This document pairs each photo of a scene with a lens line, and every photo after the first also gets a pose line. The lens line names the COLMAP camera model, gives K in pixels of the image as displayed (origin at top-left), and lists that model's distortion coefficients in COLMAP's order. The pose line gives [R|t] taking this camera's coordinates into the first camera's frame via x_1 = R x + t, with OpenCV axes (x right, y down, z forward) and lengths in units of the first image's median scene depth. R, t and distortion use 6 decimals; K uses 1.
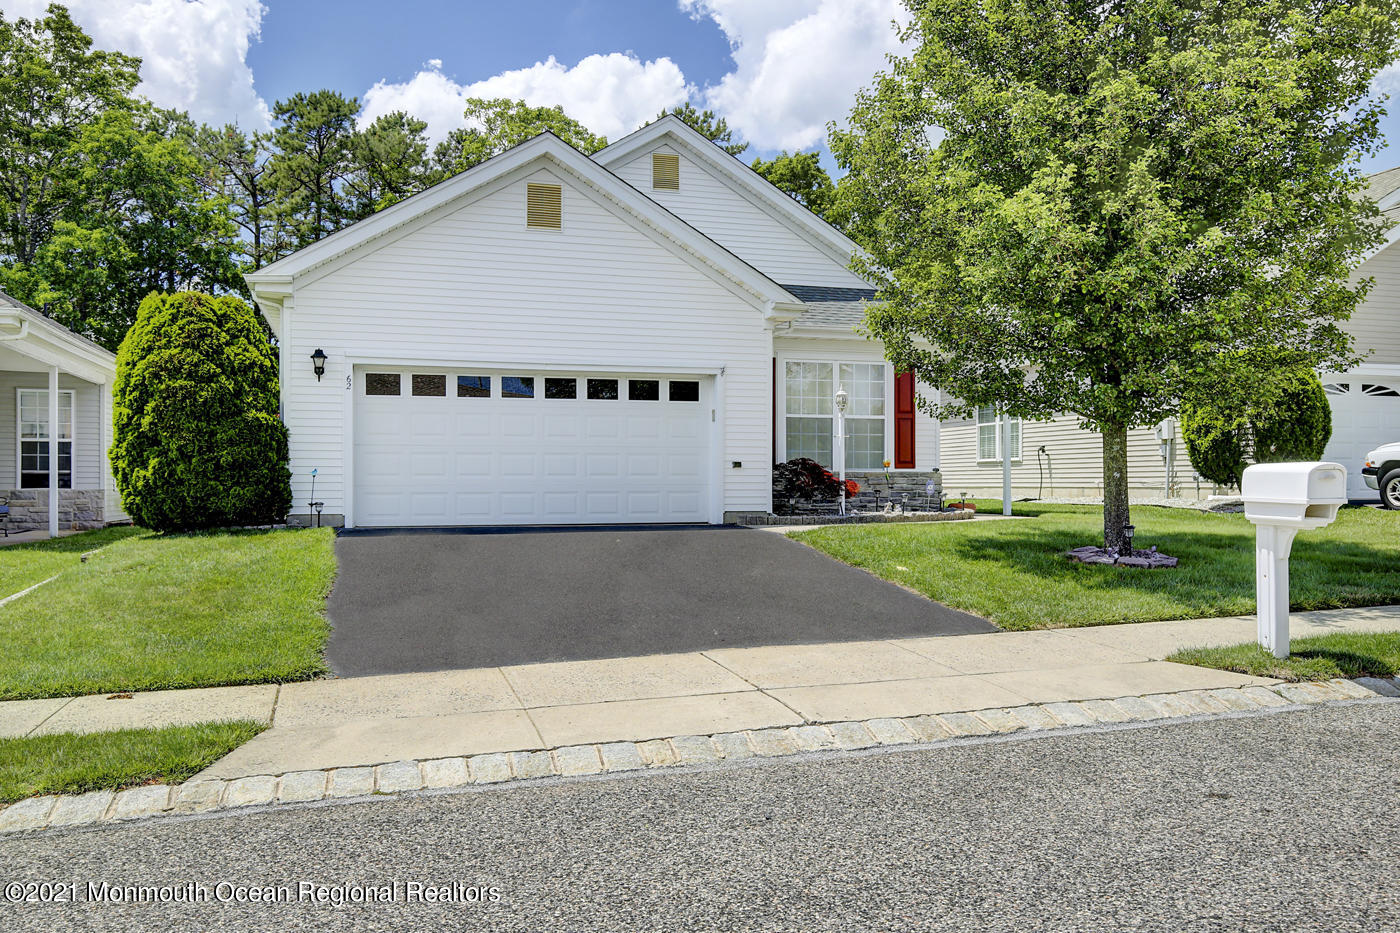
lens RADIAL K [[1052.9, 0, 700.1], [0, 1052.9, 467.8], [0, 0, 1]] dist [0.015136, -0.010315]
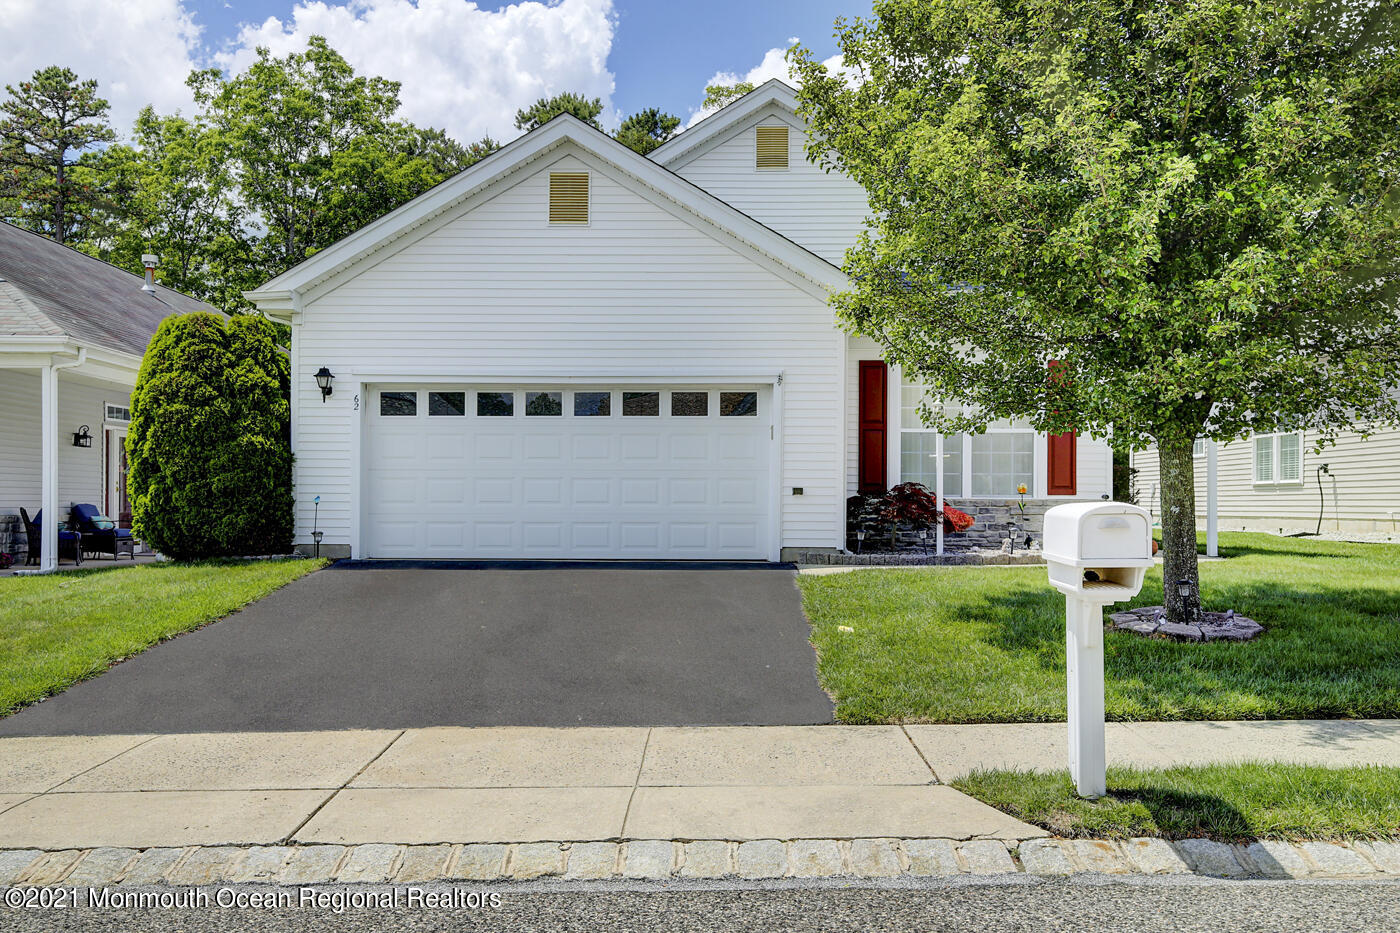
lens RADIAL K [[1164.6, 0, 702.3], [0, 1164.6, 474.3], [0, 0, 1]] dist [0.013316, 0.016661]
pose [[0.955202, -0.002588, -0.295942, 0.268135], [-0.000724, 0.999938, -0.011081, -0.006778], [0.295952, 0.010799, 0.955142, 0.113904]]
